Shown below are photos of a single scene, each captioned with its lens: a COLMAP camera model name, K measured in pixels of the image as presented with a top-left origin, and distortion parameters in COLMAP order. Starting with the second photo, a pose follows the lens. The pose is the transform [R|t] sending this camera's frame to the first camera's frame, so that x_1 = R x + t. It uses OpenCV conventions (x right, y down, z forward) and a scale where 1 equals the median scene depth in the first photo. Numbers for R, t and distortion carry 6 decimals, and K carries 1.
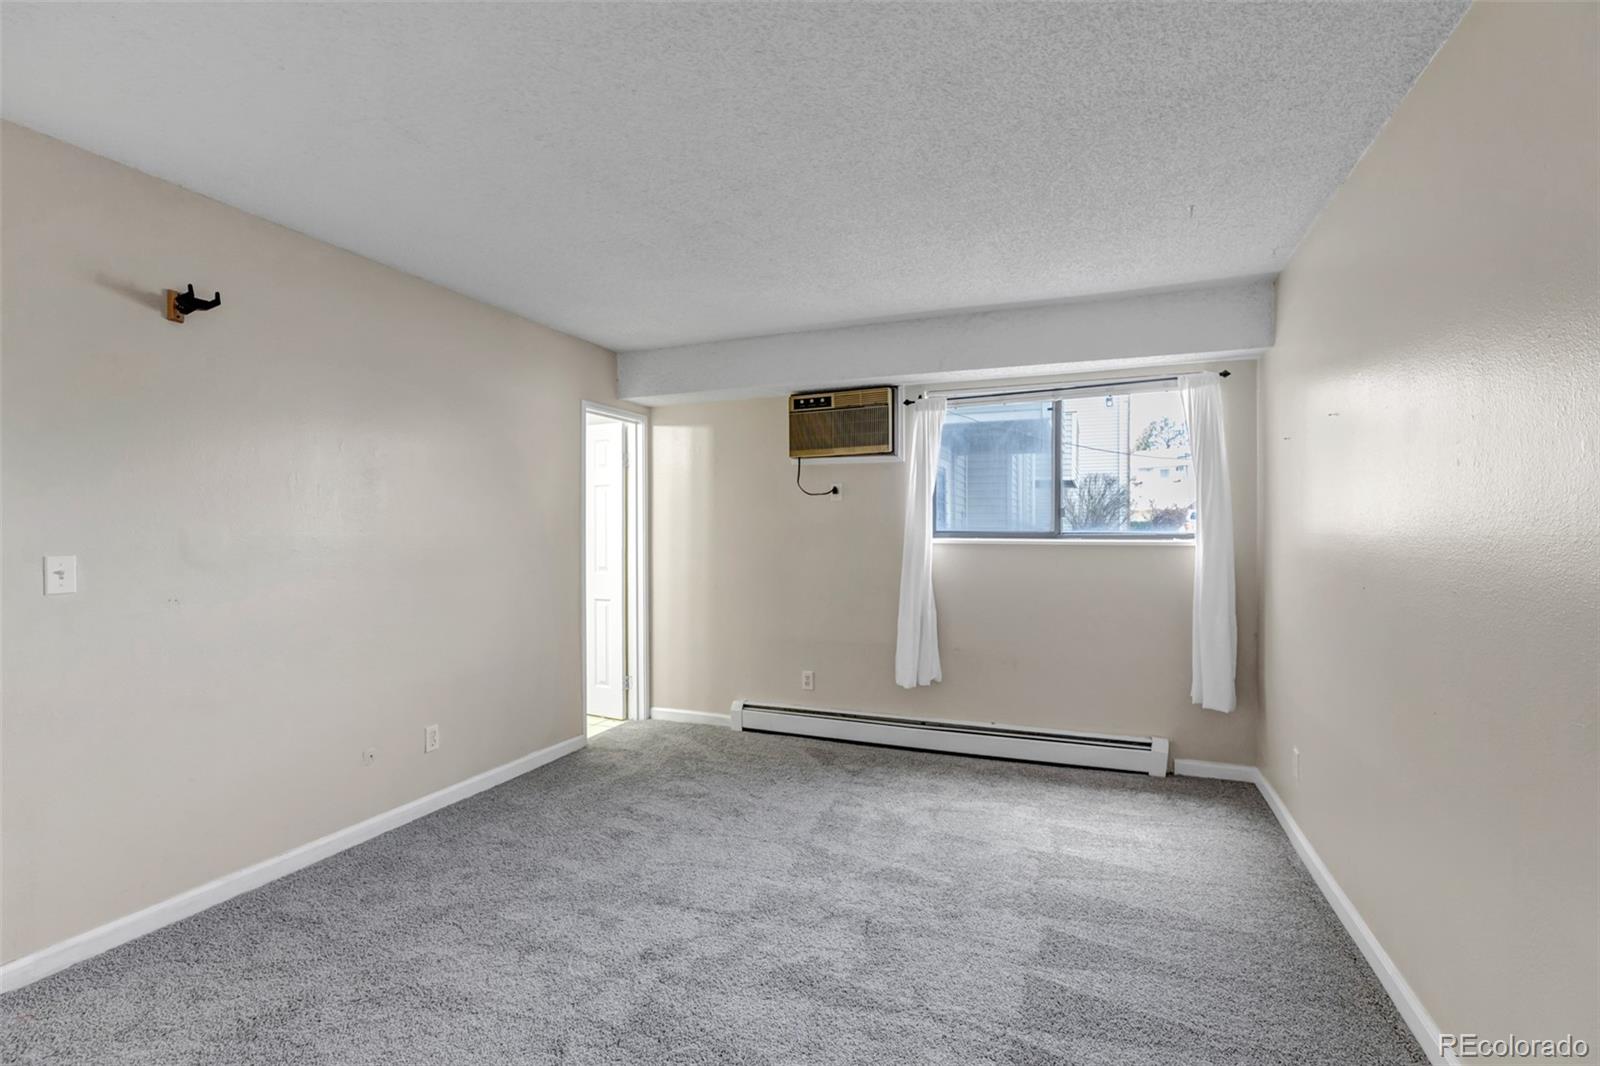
lens RADIAL K [[734.8, 0, 808.1], [0, 734.8, 535.7], [0, 0, 1]] dist [0.002541, 0.001354]
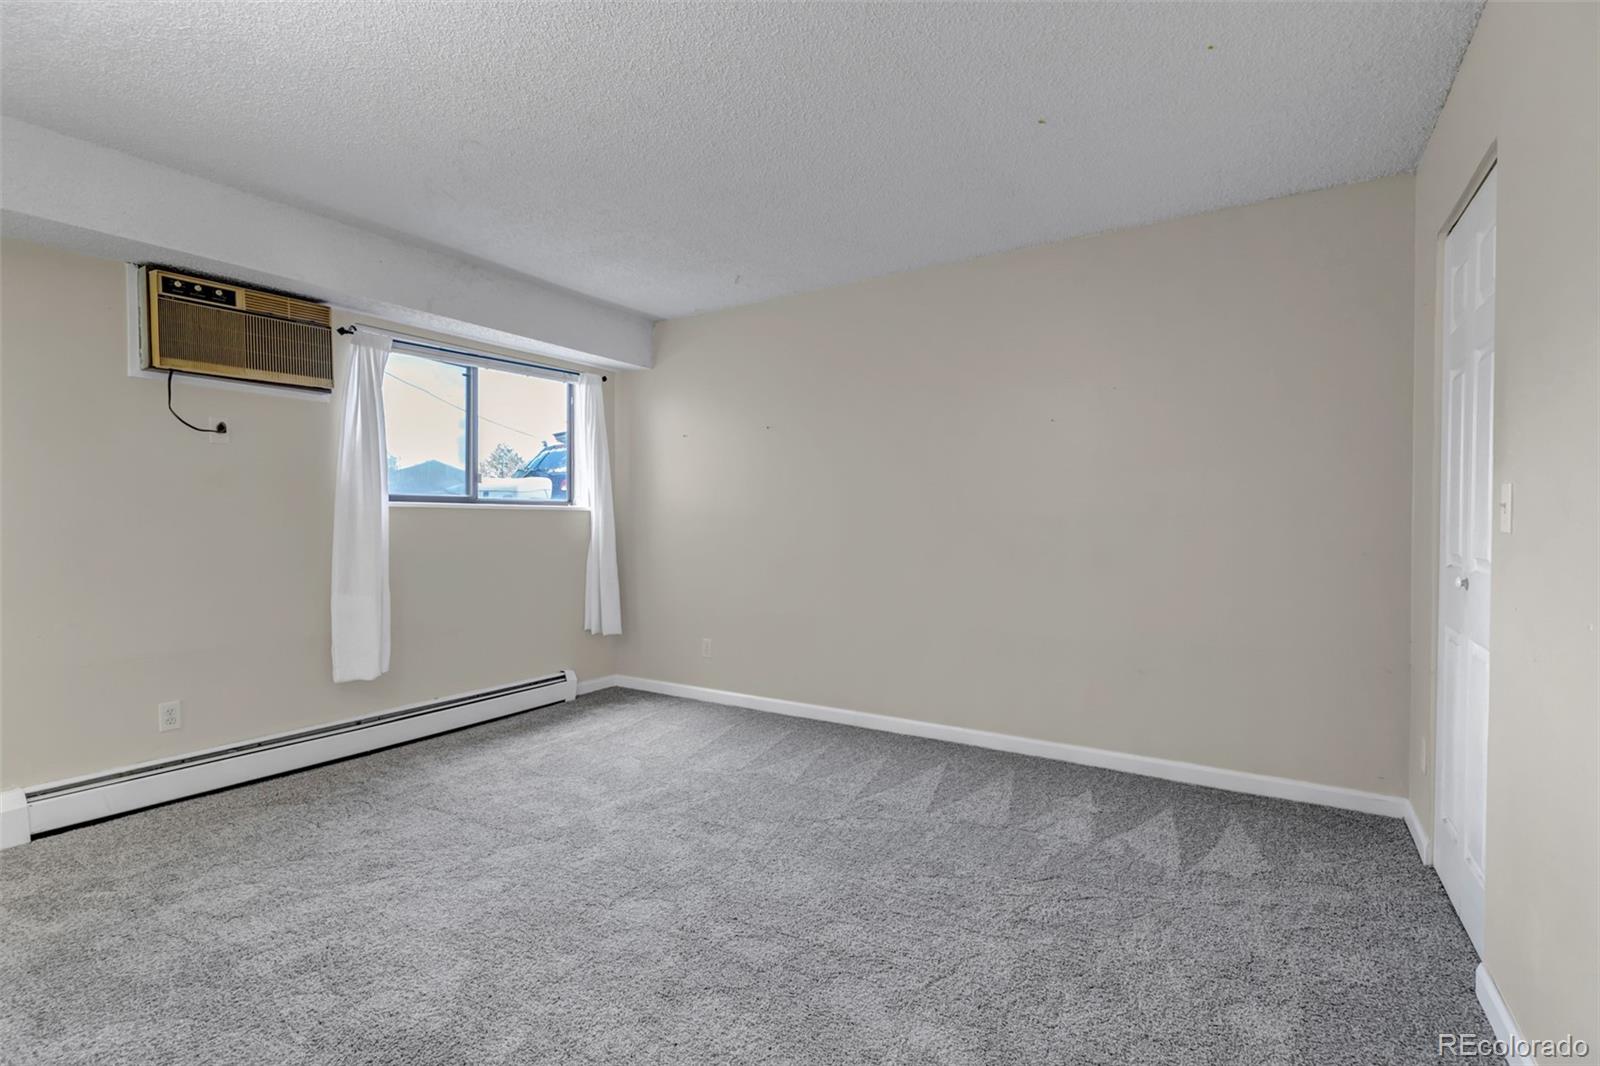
lens RADIAL K [[734.8, 0, 806.4], [0, 734.8, 533.6], [0, 0, 1]] dist [0.002541, 0.001354]
pose [[0.189358, -0.018732, 0.981729, -0.566752], [0.001997, 0.999823, 0.018692, 0.026643], [-0.981906, -0.001579, 0.189362, 0.349132]]
